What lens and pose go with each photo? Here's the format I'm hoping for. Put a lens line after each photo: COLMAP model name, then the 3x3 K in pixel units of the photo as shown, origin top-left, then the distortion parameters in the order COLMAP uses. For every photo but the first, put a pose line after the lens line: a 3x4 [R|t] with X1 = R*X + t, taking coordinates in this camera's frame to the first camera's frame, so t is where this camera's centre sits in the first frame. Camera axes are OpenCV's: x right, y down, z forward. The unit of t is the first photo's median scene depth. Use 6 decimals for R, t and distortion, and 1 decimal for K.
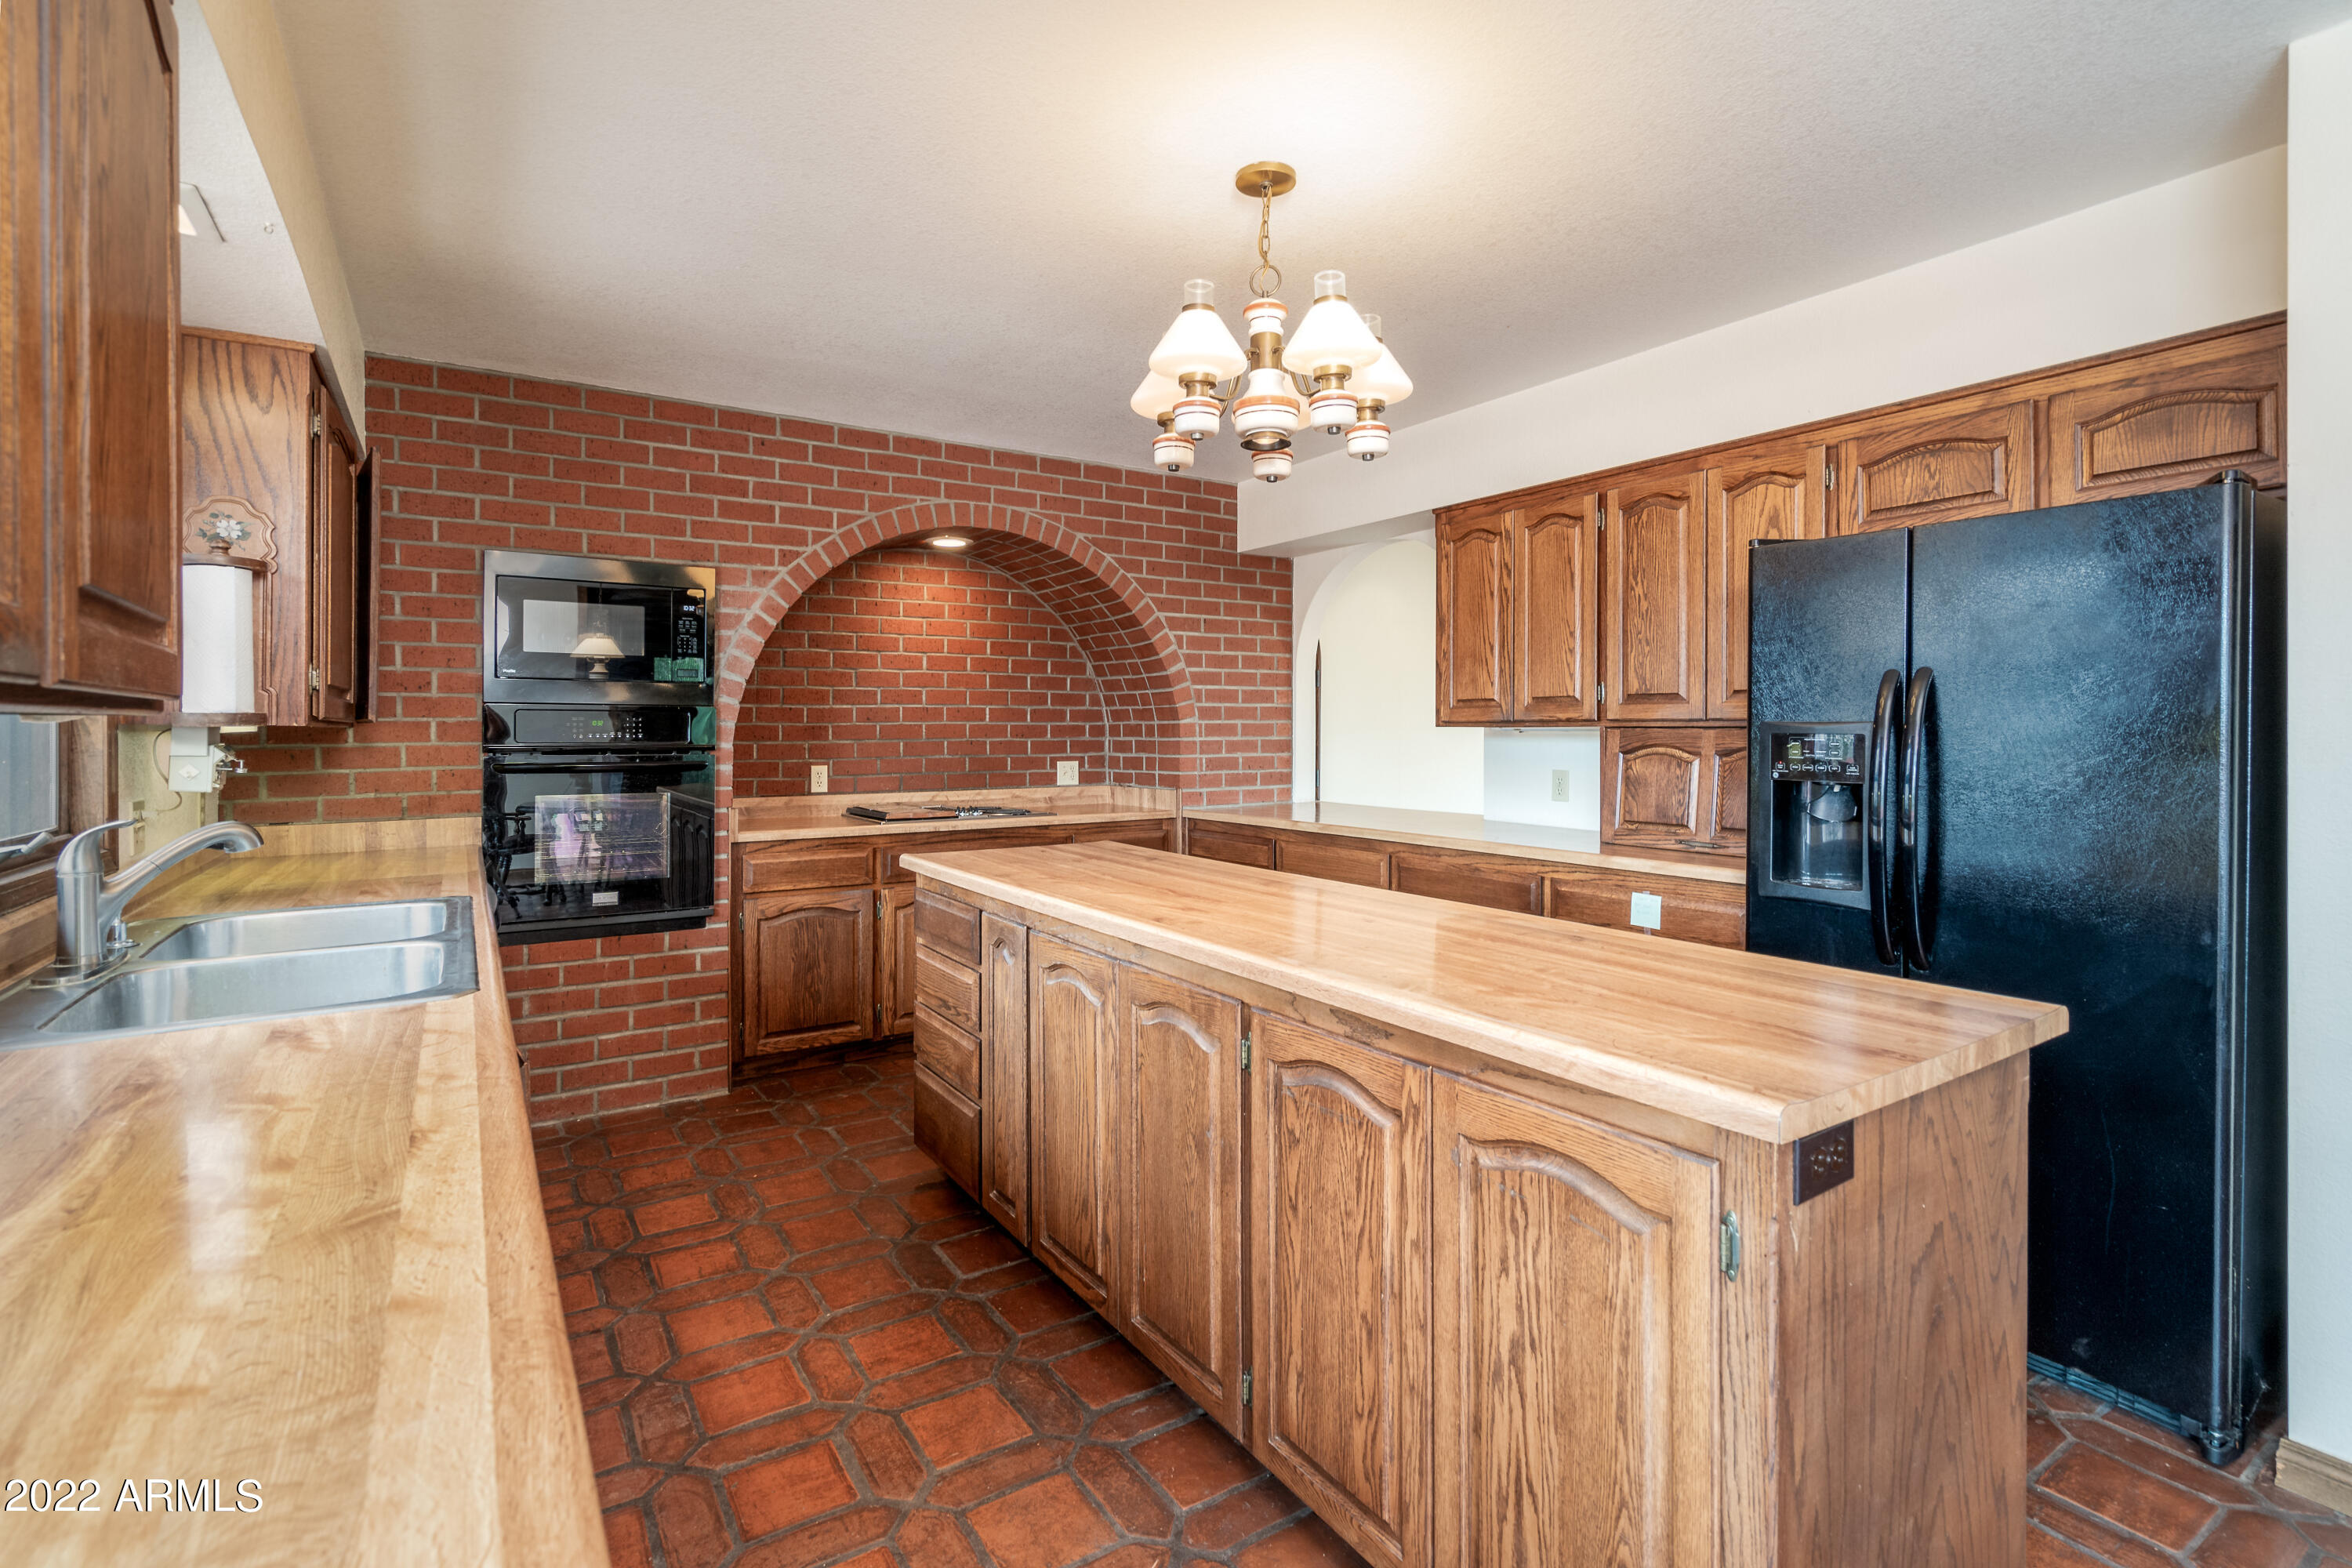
lens RADIAL K [[1083.7, 0, 1131.6], [0, 1083.7, 740.0], [0, 0, 1]] dist [0.001308, 0.000328]
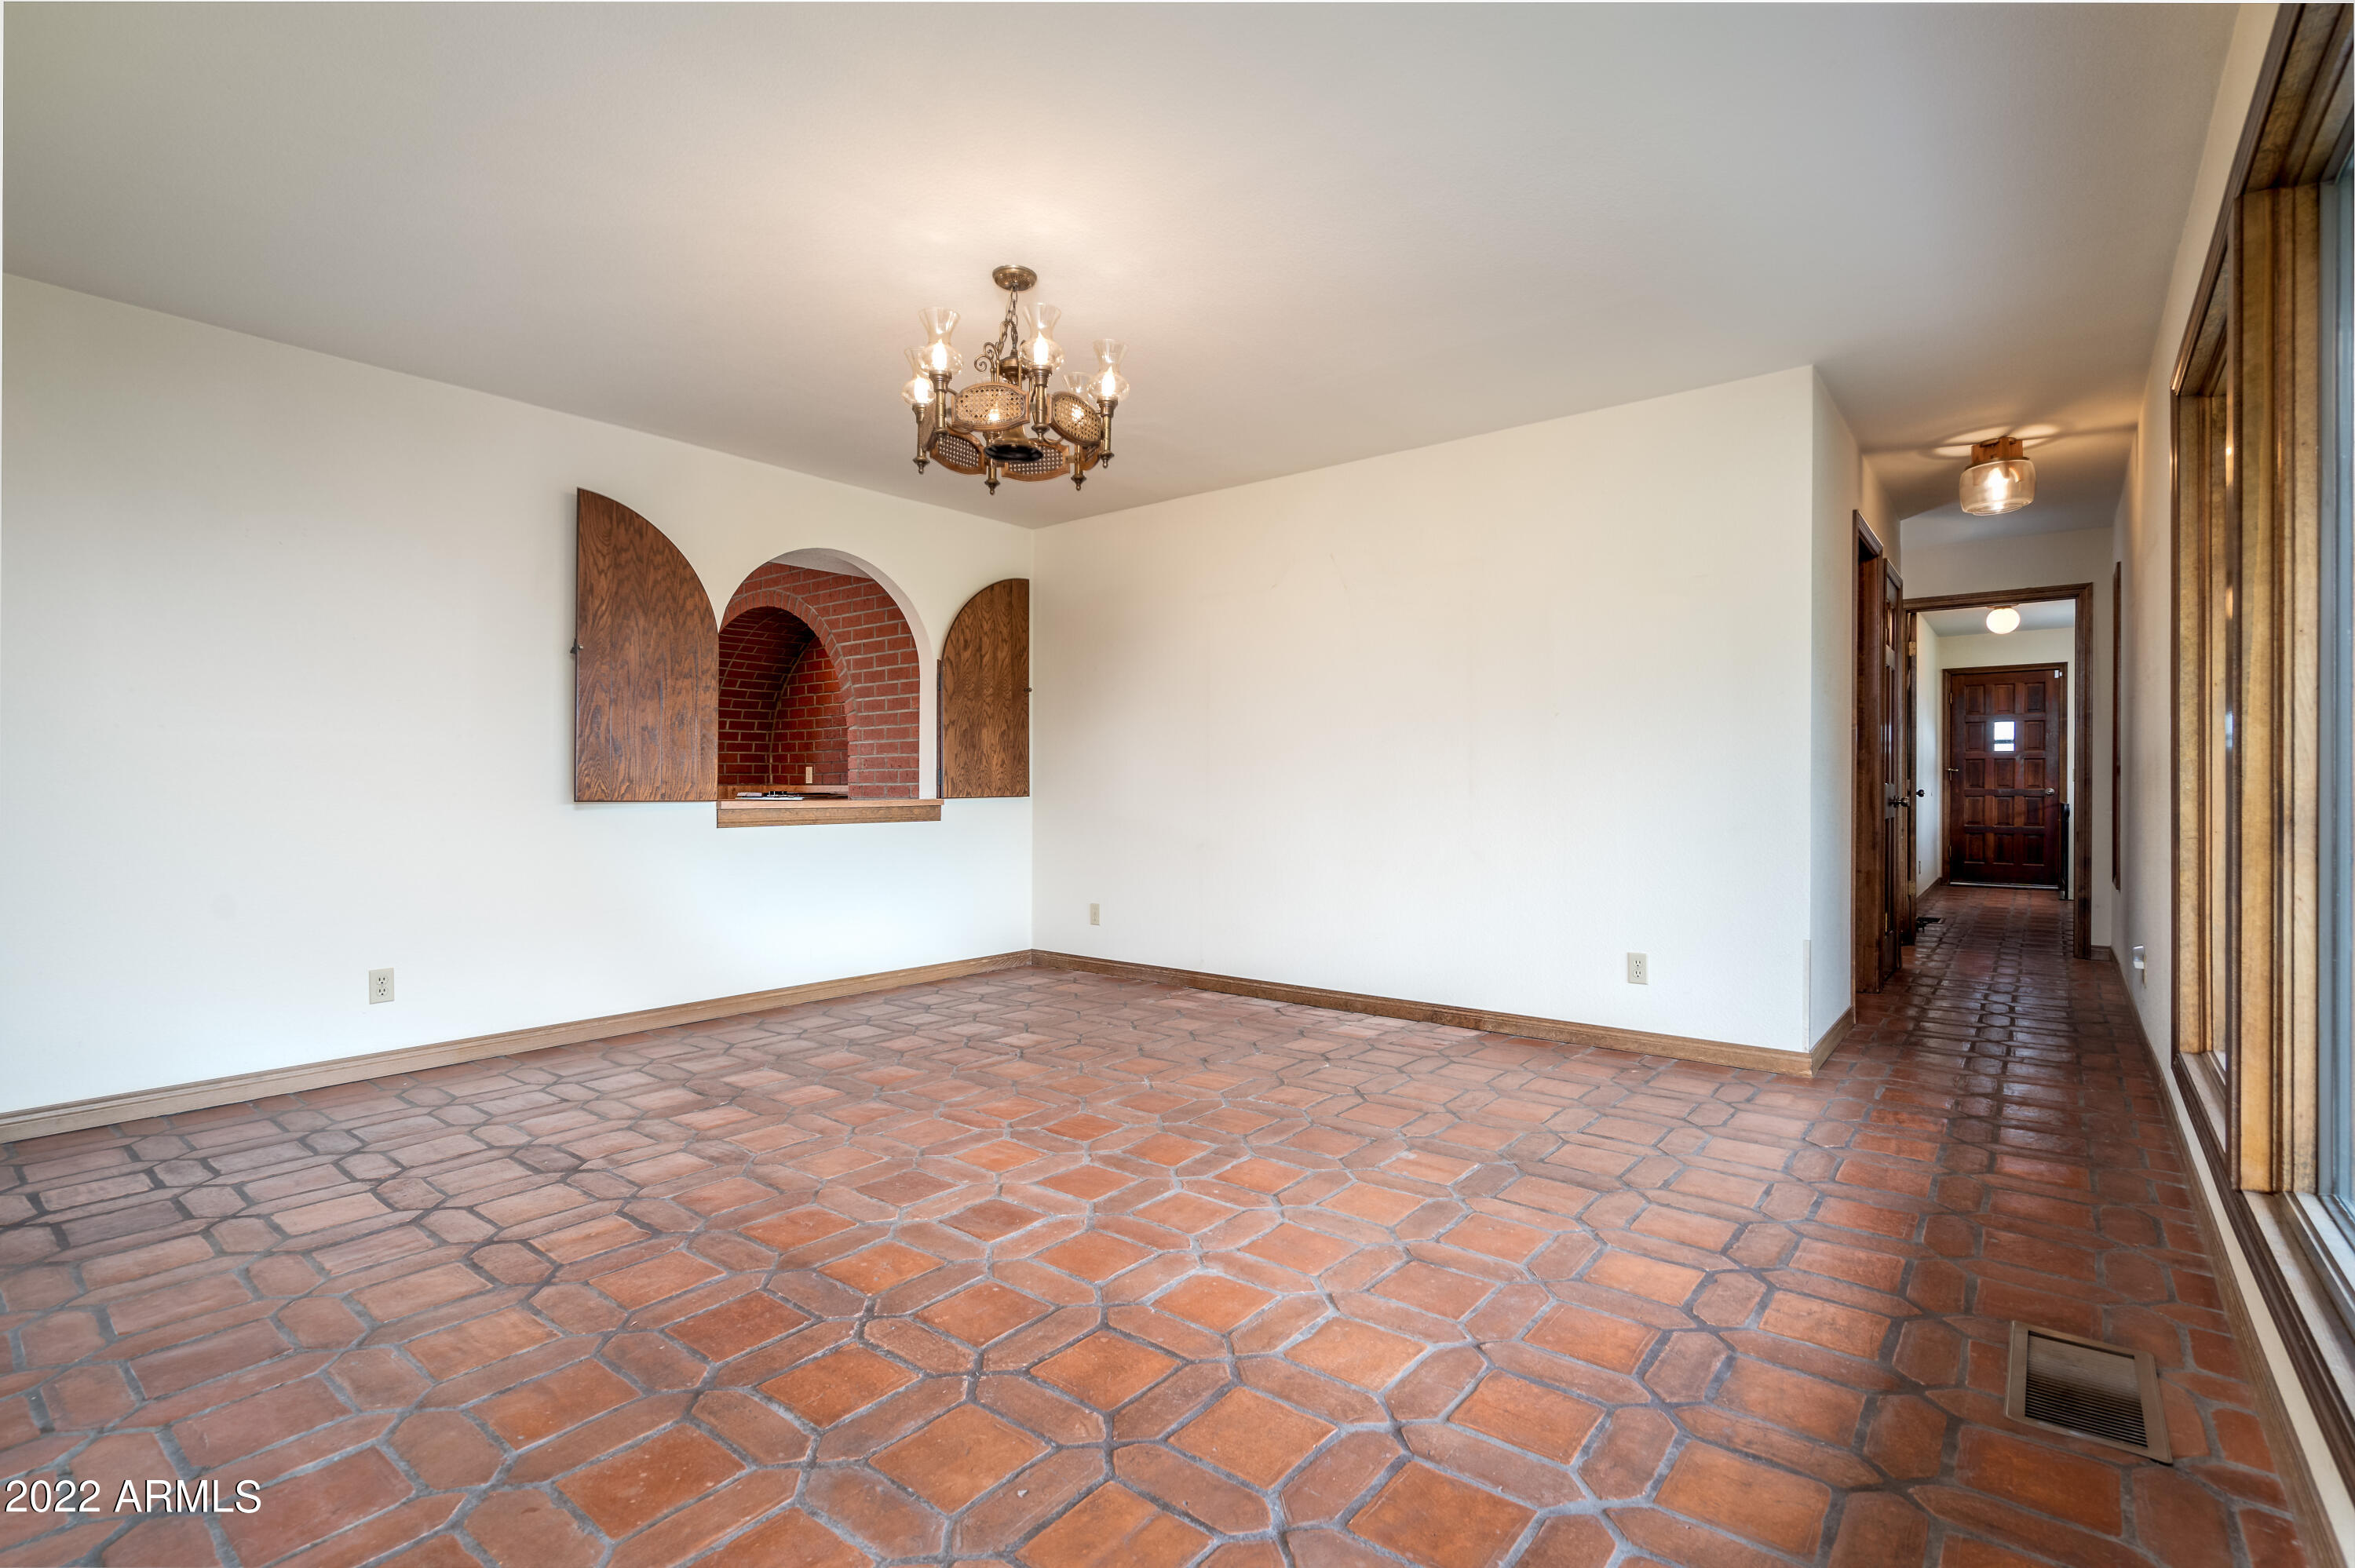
lens RADIAL K [[1074.4, 0, 1177.5], [0, 1074.4, 784.0], [0, 0, 1]] dist [-0.003522, -0.000445]
pose [[0.329185, 0.000527, -0.944265, 1.416435], [-0.011106, 0.999933, -0.003313, 0.048829], [0.944200, 0.011578, 0.329169, 1.012264]]
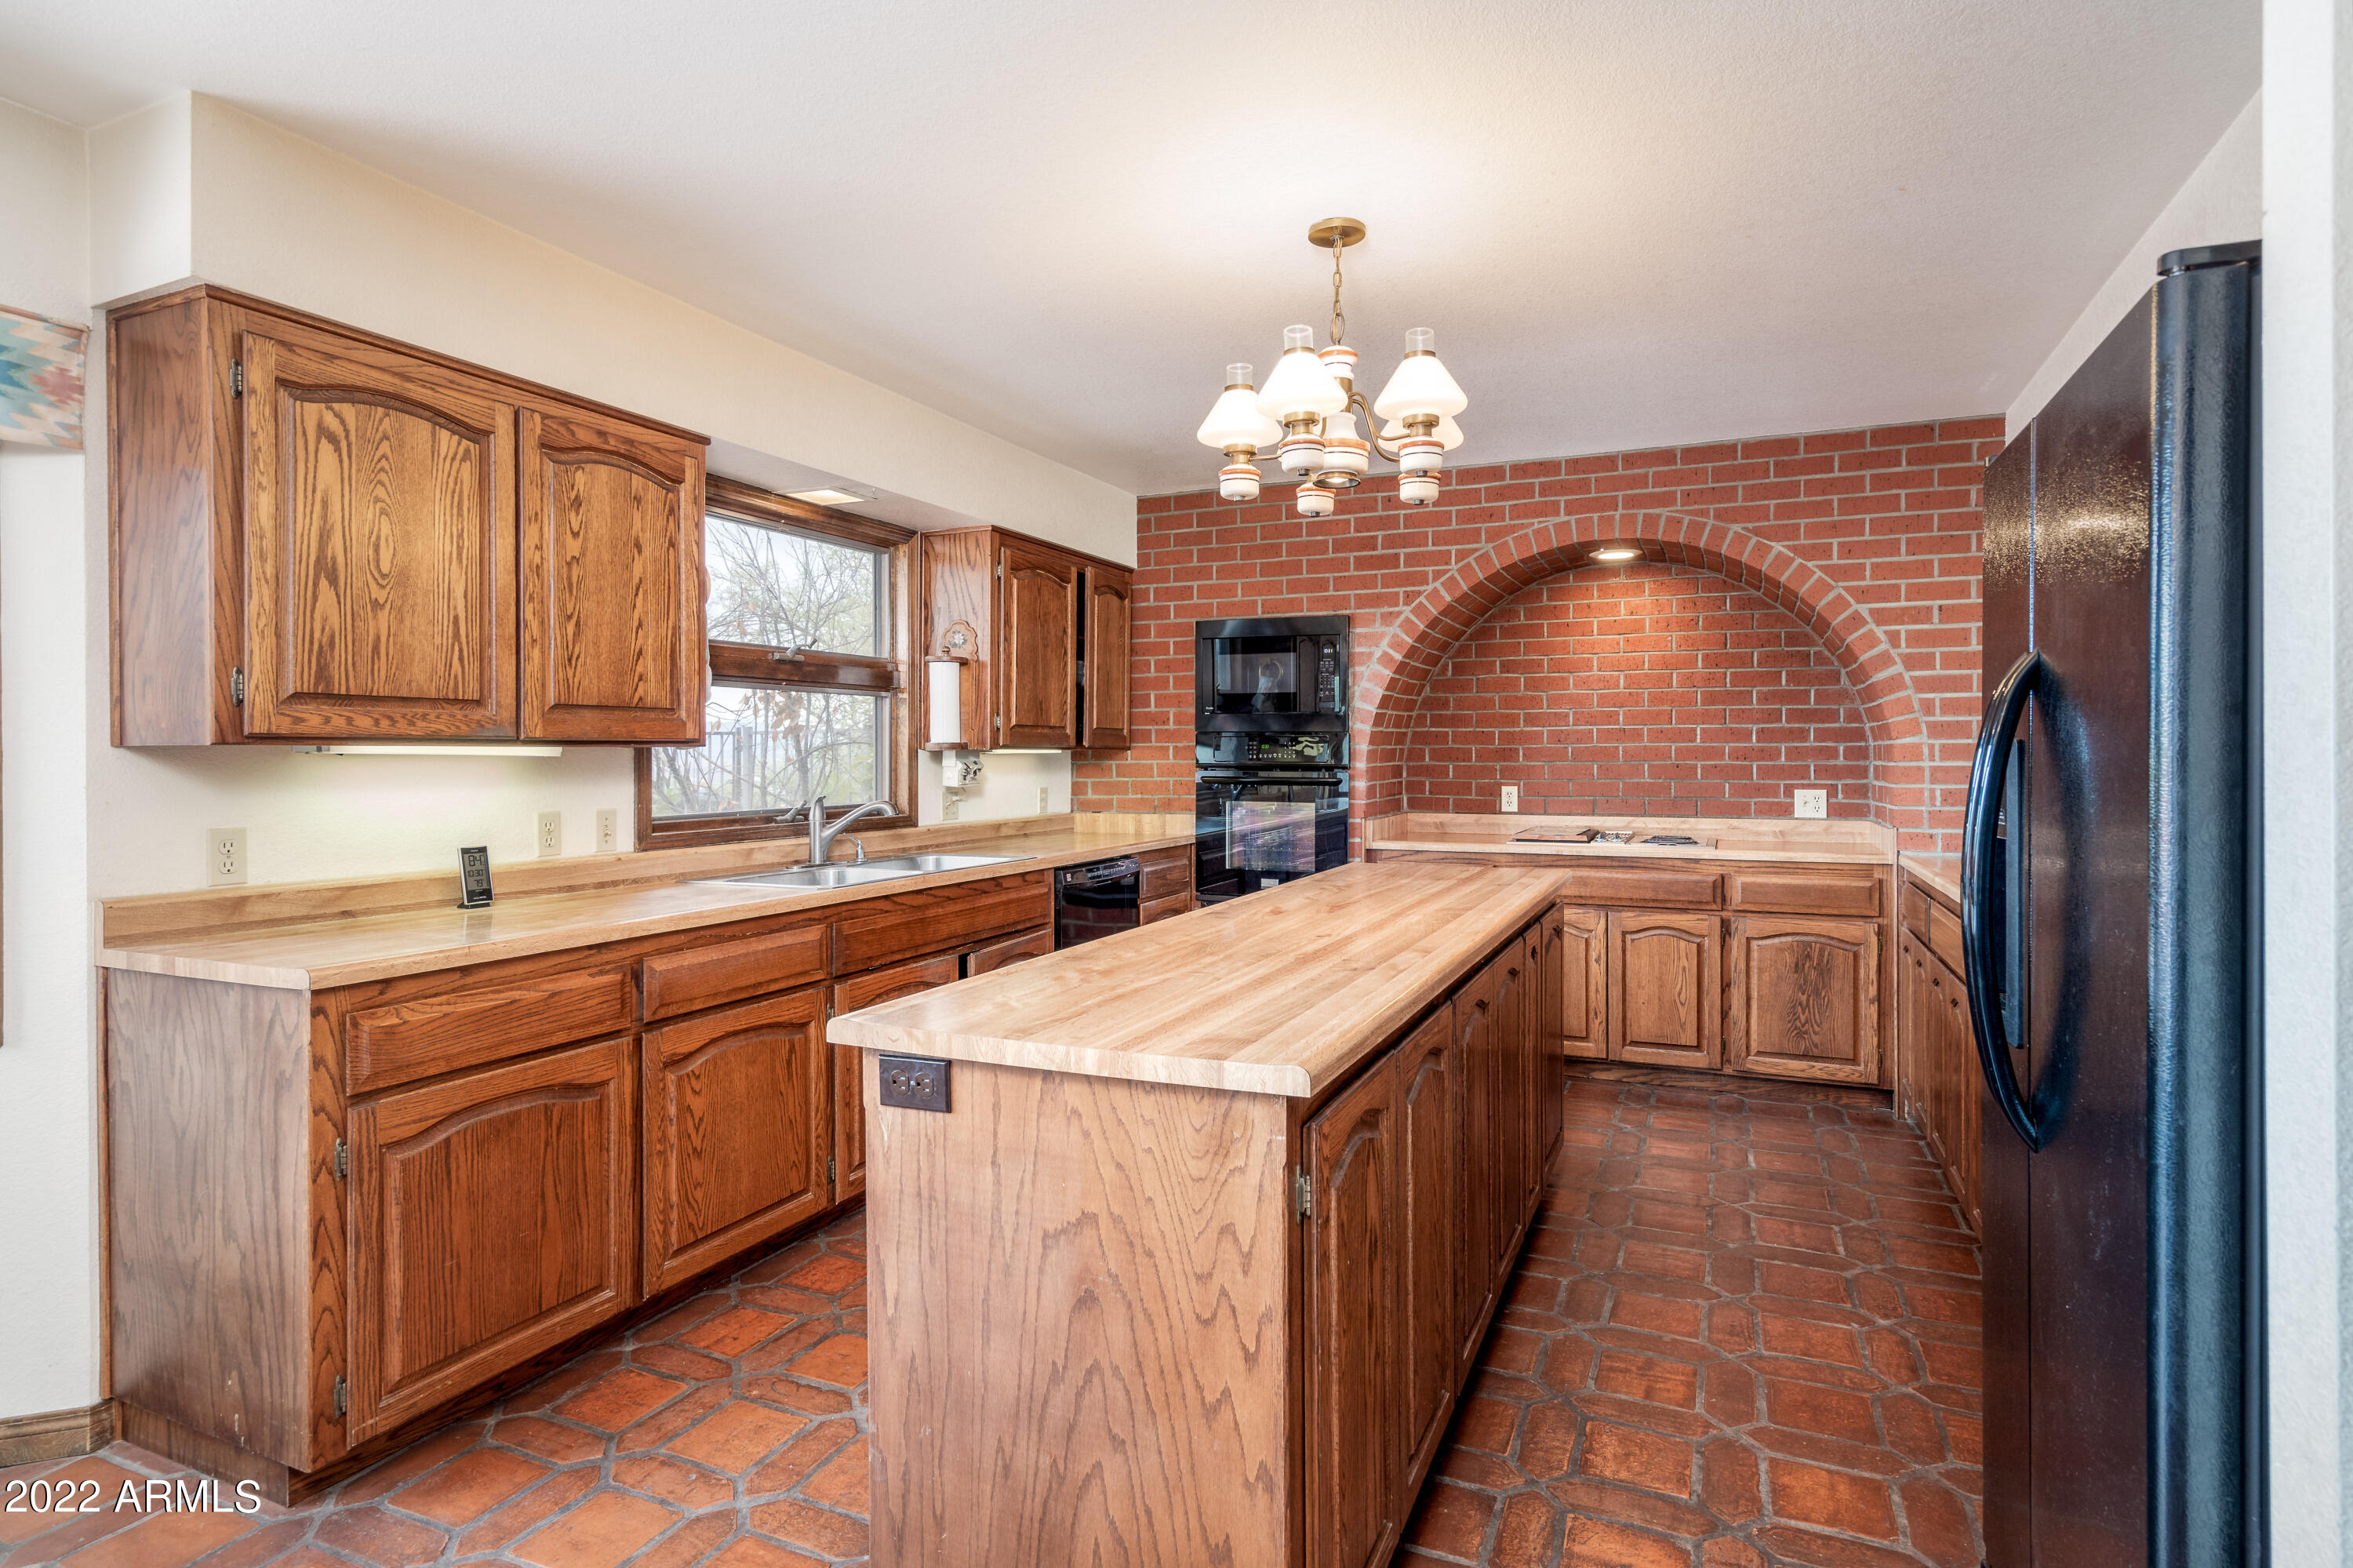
lens RADIAL K [[1189.8, 0, 1213.3], [0, 1189.8, 762.1], [0, 0, 1]] dist [-0.000982, -0.000042]
pose [[0.568428, 0.008244, -0.822691, 0.499917], [-0.007430, 0.999960, 0.004887, -0.002941], [0.822699, 0.003335, 0.568467, 0.118781]]
